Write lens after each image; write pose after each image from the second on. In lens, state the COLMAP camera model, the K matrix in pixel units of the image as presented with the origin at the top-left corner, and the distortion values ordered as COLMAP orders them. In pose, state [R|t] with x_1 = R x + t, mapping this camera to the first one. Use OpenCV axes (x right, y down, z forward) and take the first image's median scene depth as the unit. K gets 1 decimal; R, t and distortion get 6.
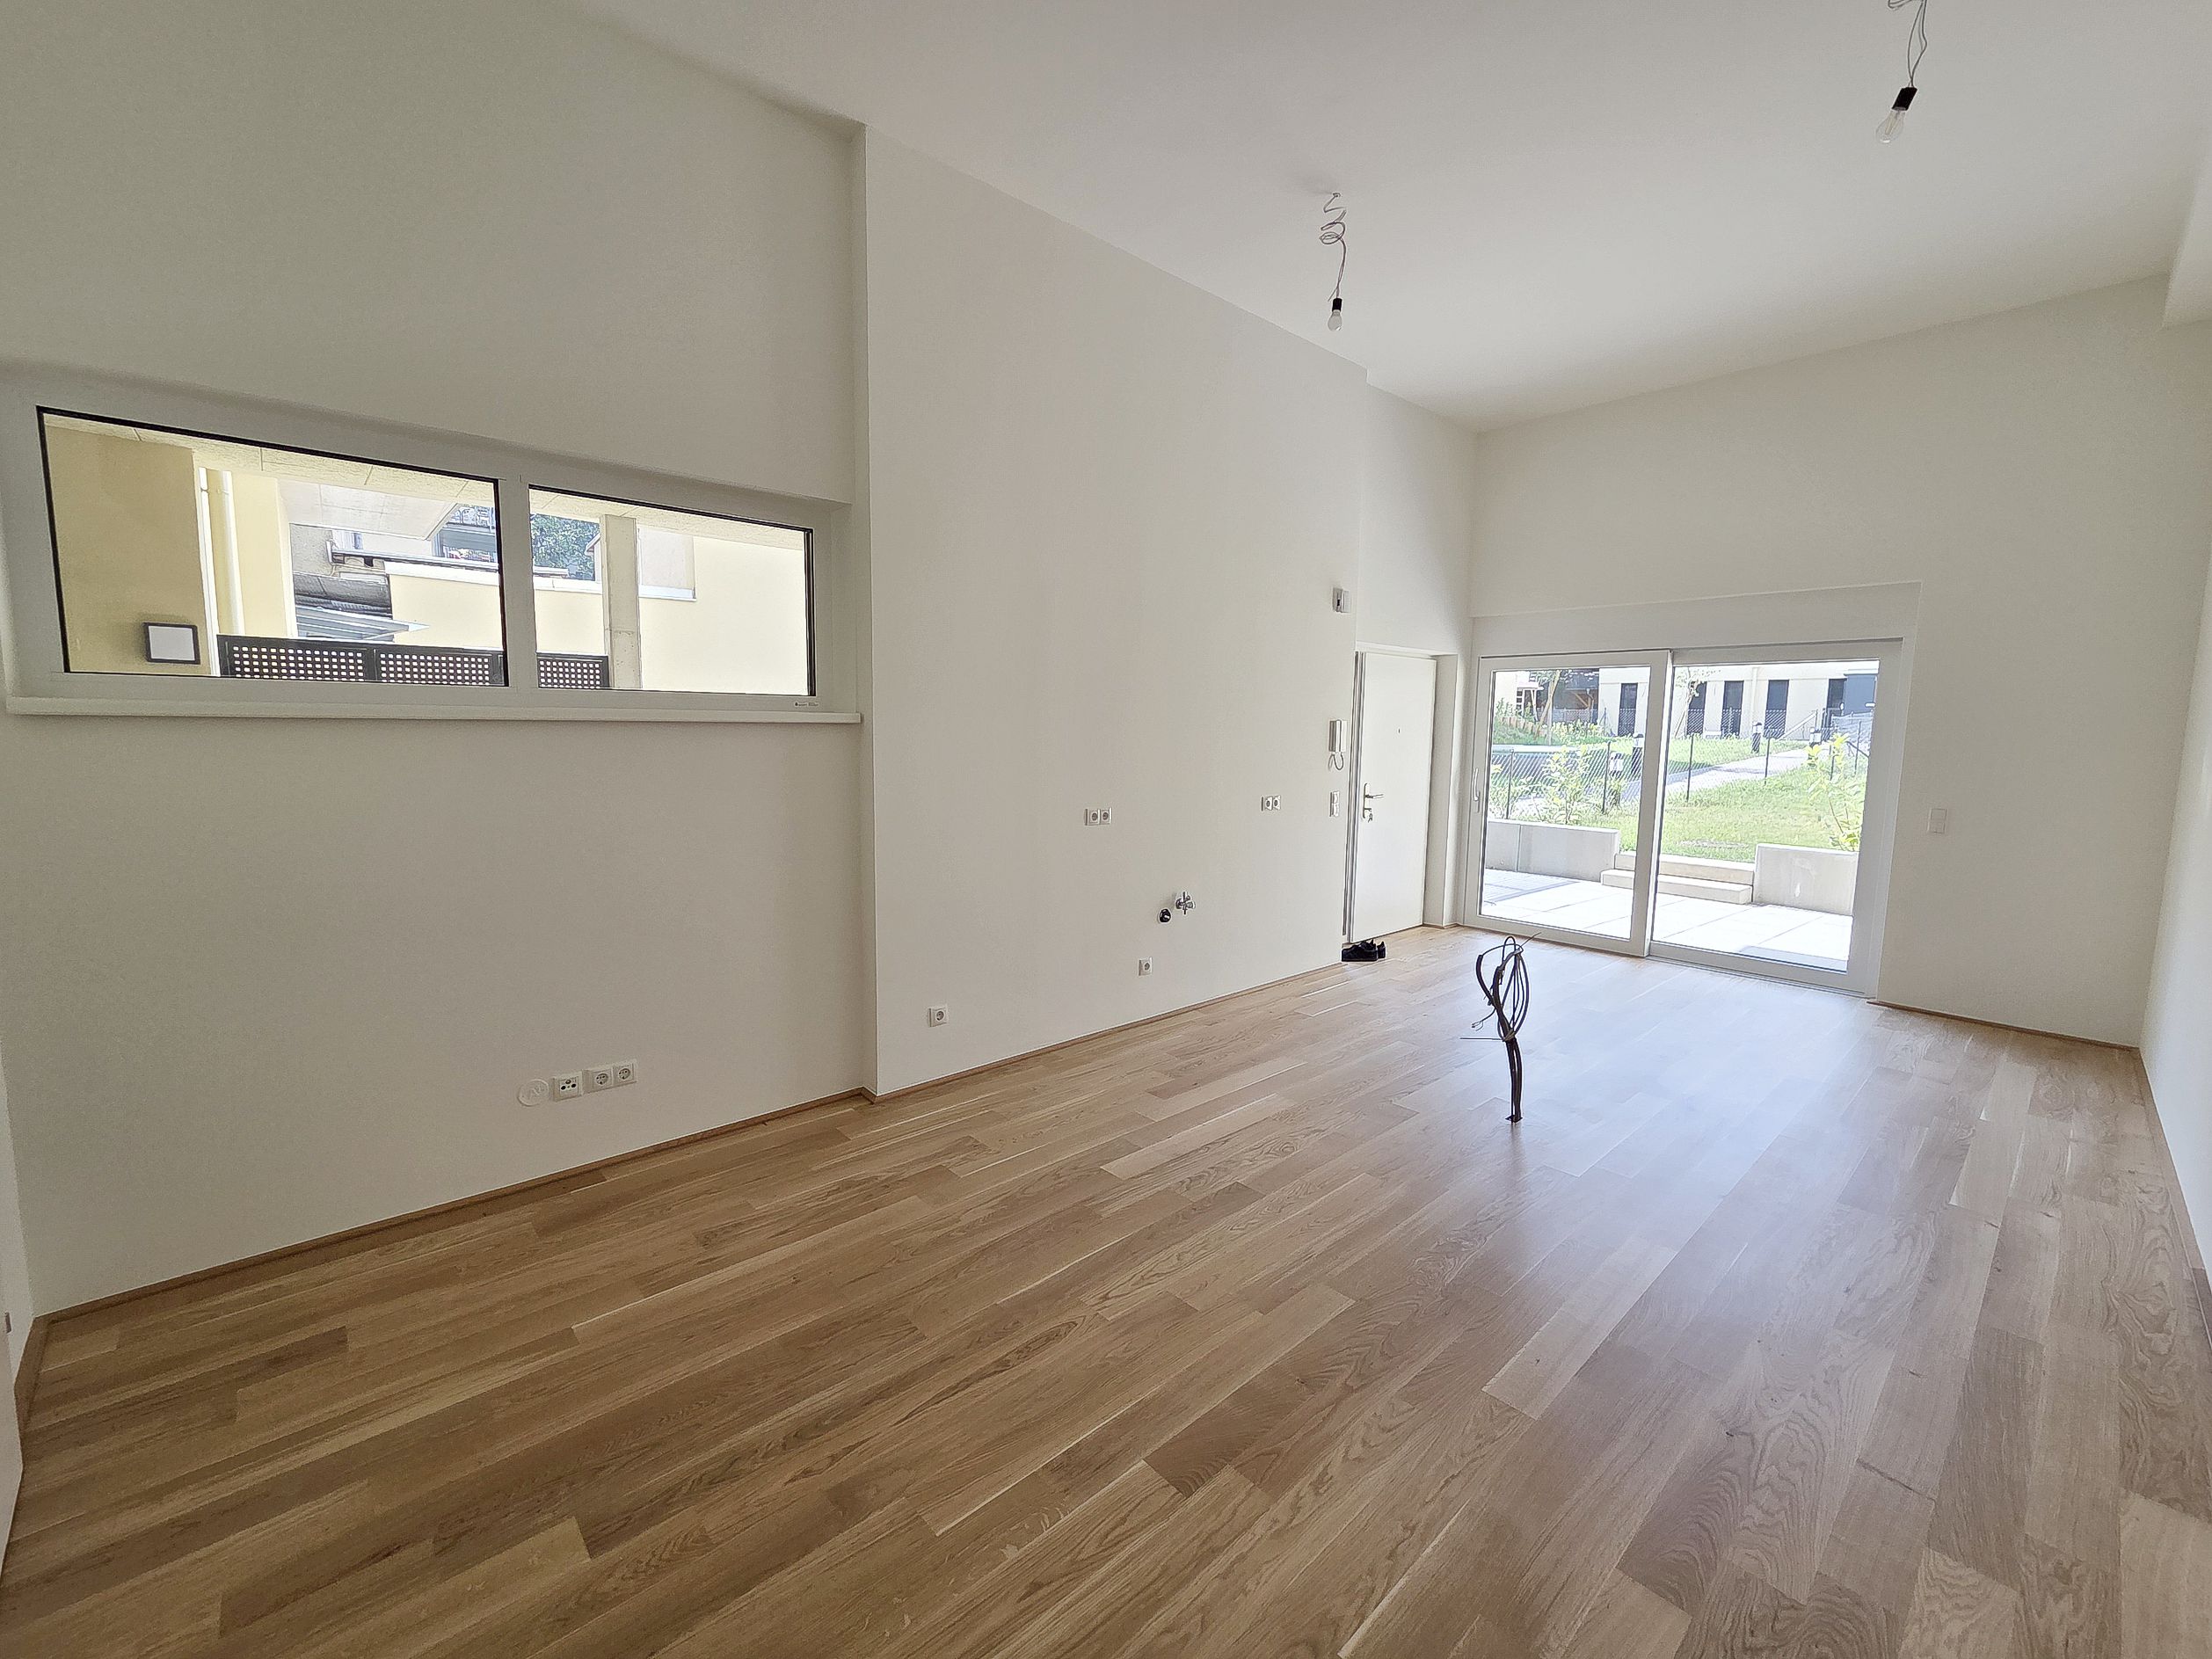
lens RADIAL K [[929.2, 0, 1098.1], [0, 929.2, 829.5], [0, 0, 1]] dist [0.003655, 0.000168]
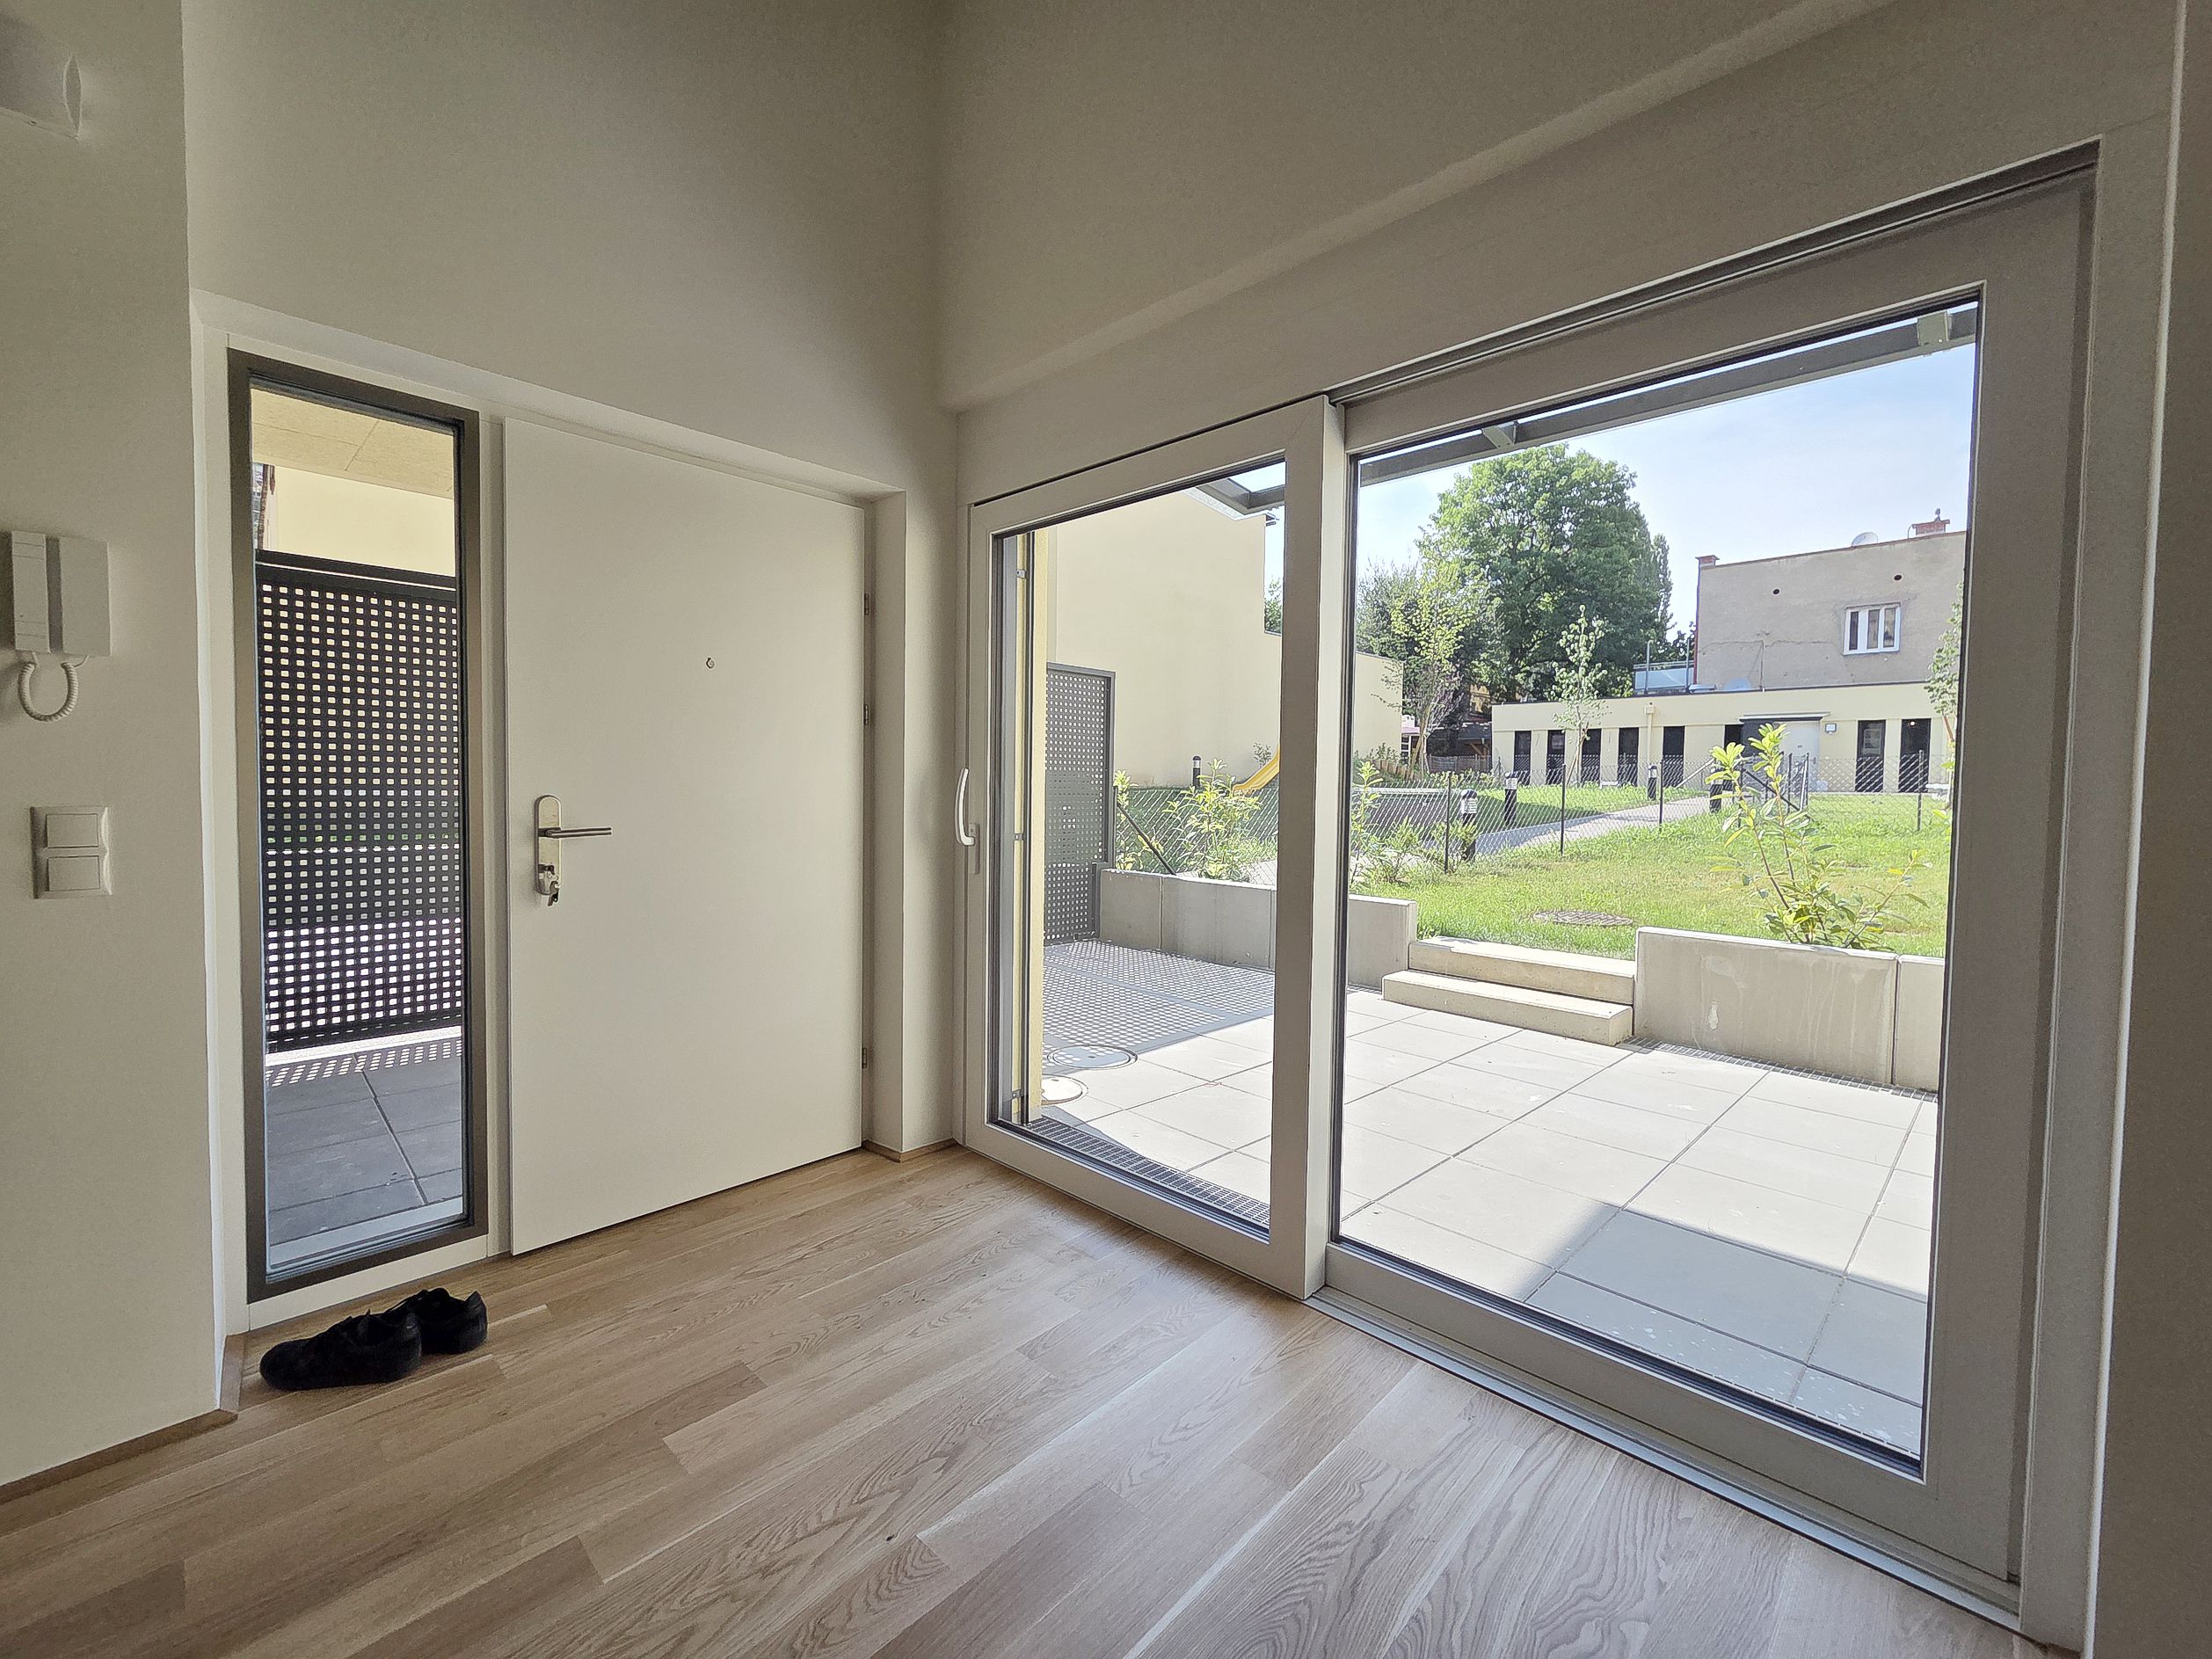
lens RADIAL K [[929.2, 0, 1098.1], [0, 929.2, 829.5], [0, 0, 1]] dist [0.003655, 0.000168]
pose [[0.997486, -0.003844, 0.070758, 0.209948], [0.008366, 0.997933, -0.063715, -0.005654], [-0.070367, 0.064147, 0.995457, 0.281983]]
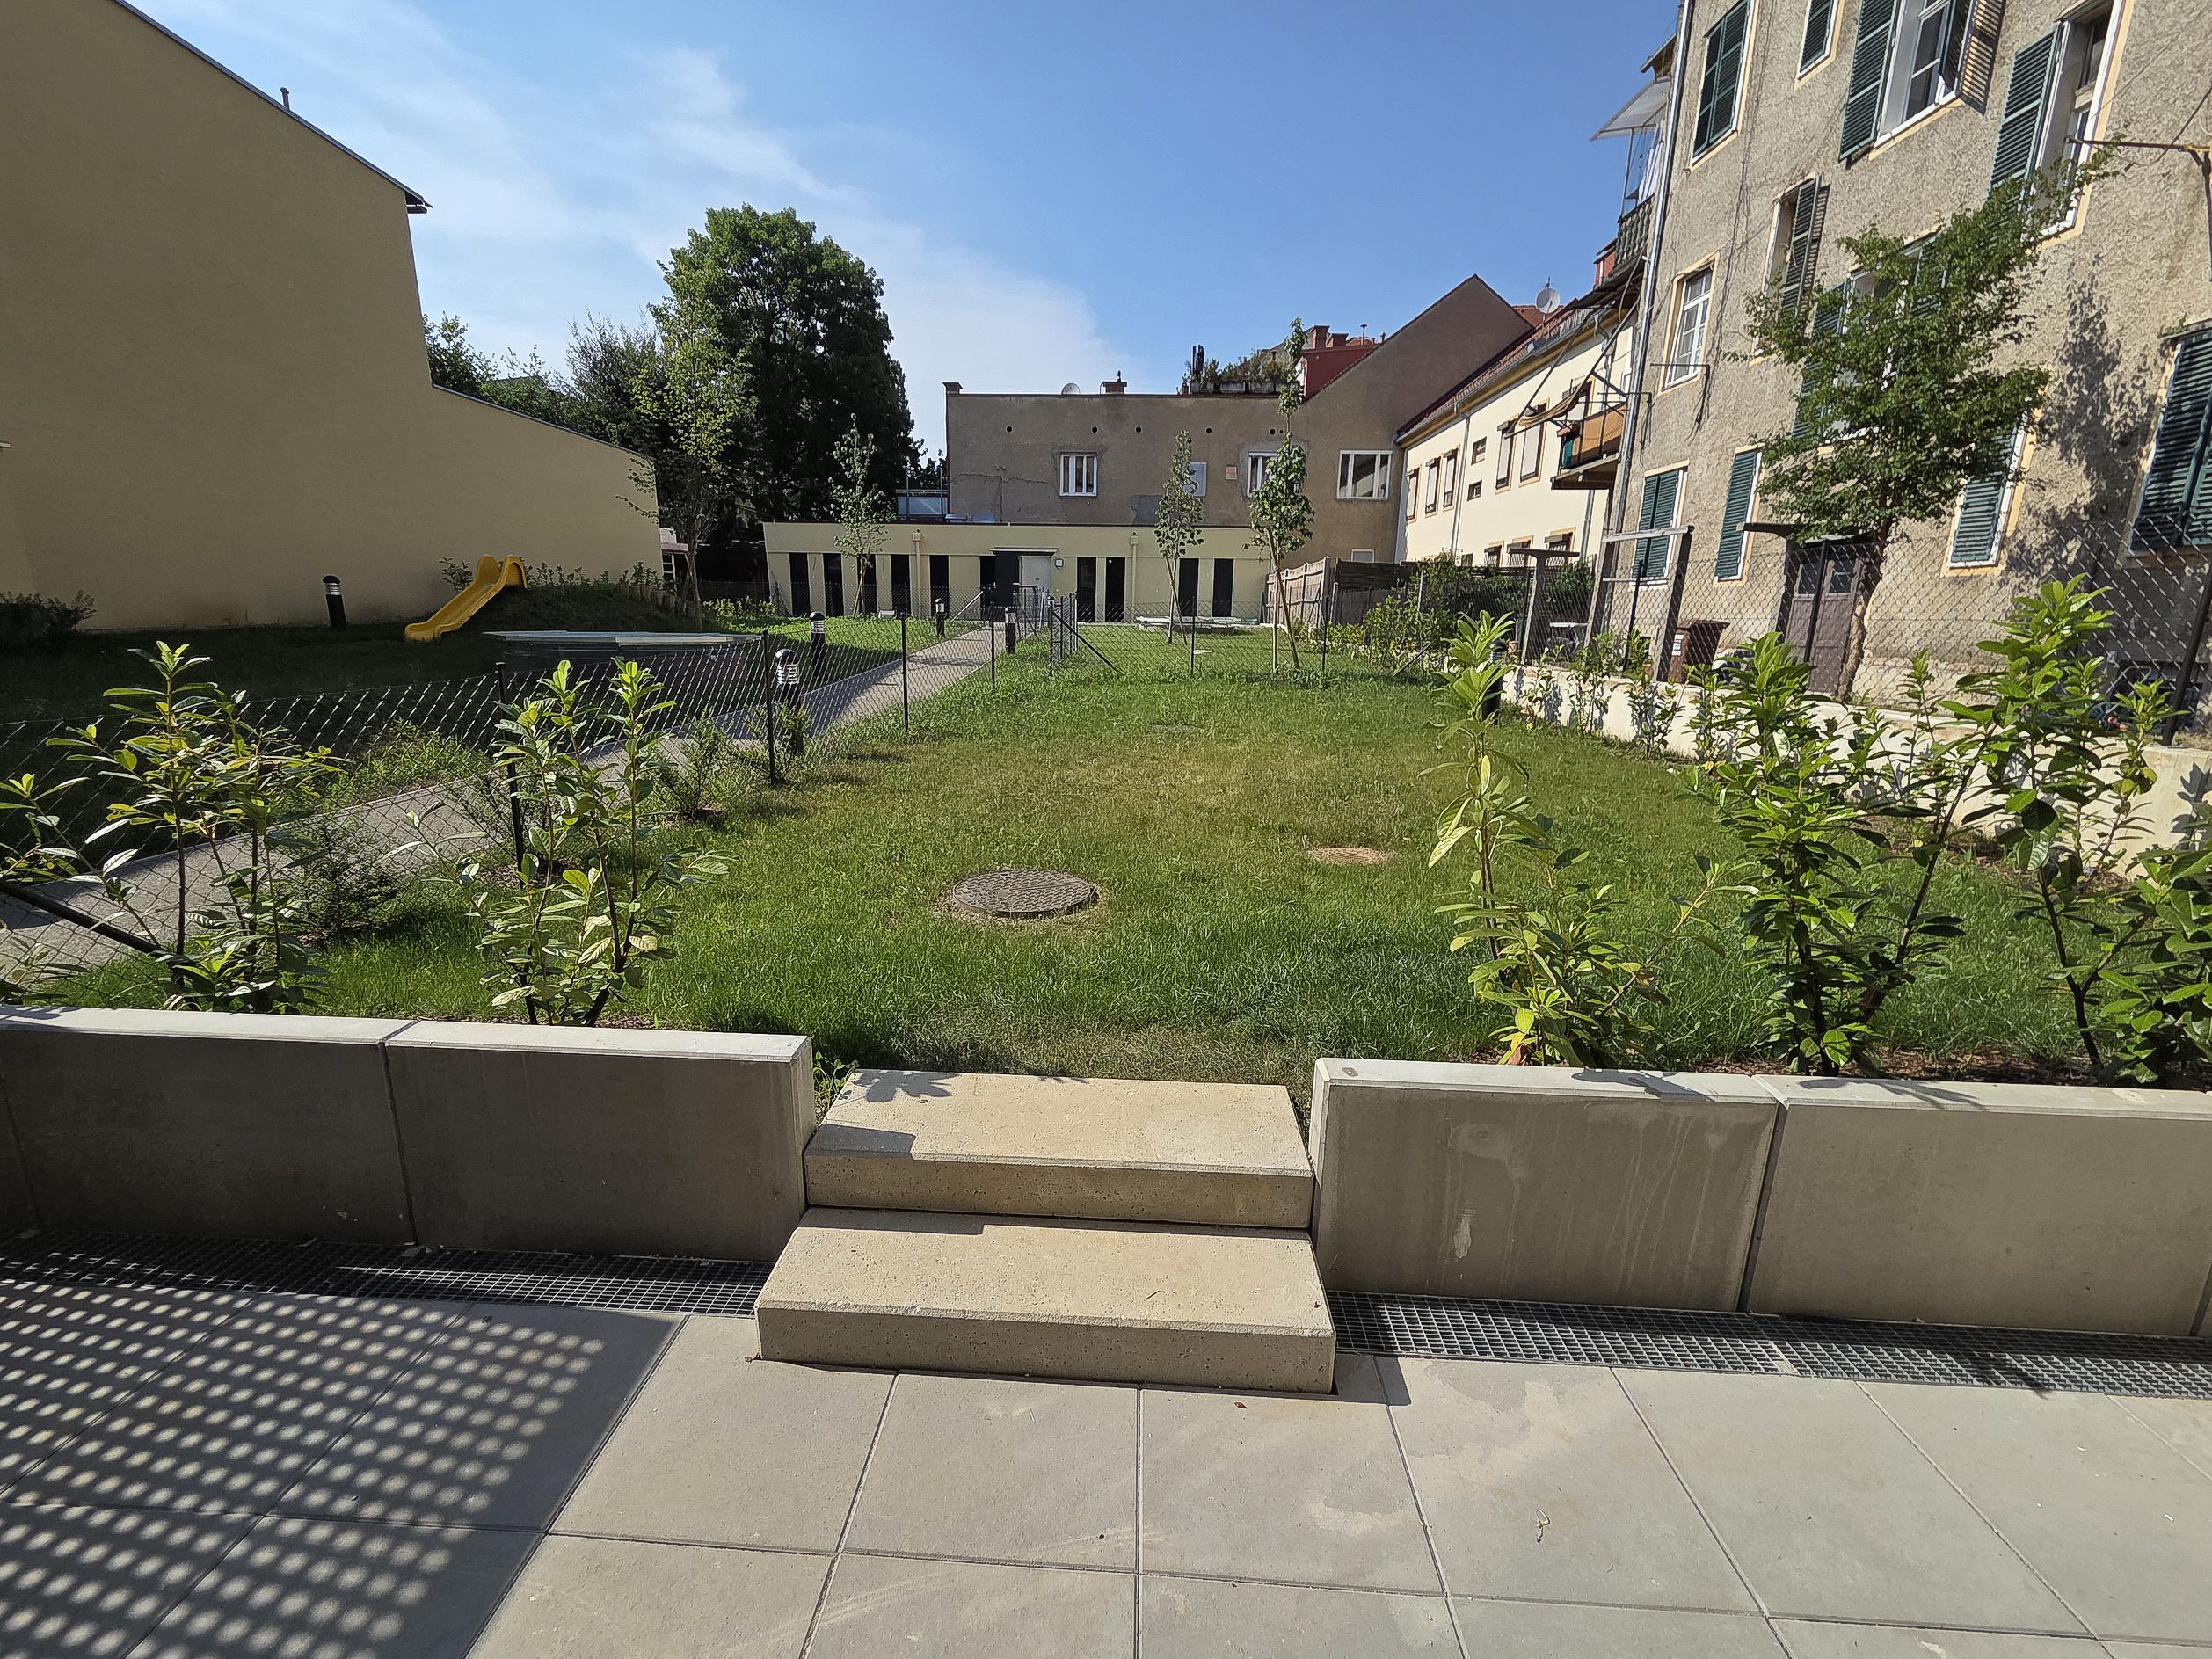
lens RADIAL K [[929.2, 0, 1098.1], [0, 929.2, 829.5], [0, 0, 1]] dist [0.003655, 0.000168]
pose [[0.687375, -0.164534, 0.707421, 0.296927], [0.074465, 0.984835, 0.156701, -0.052715], [-0.722475, -0.055035, 0.689203, 0.515362]]
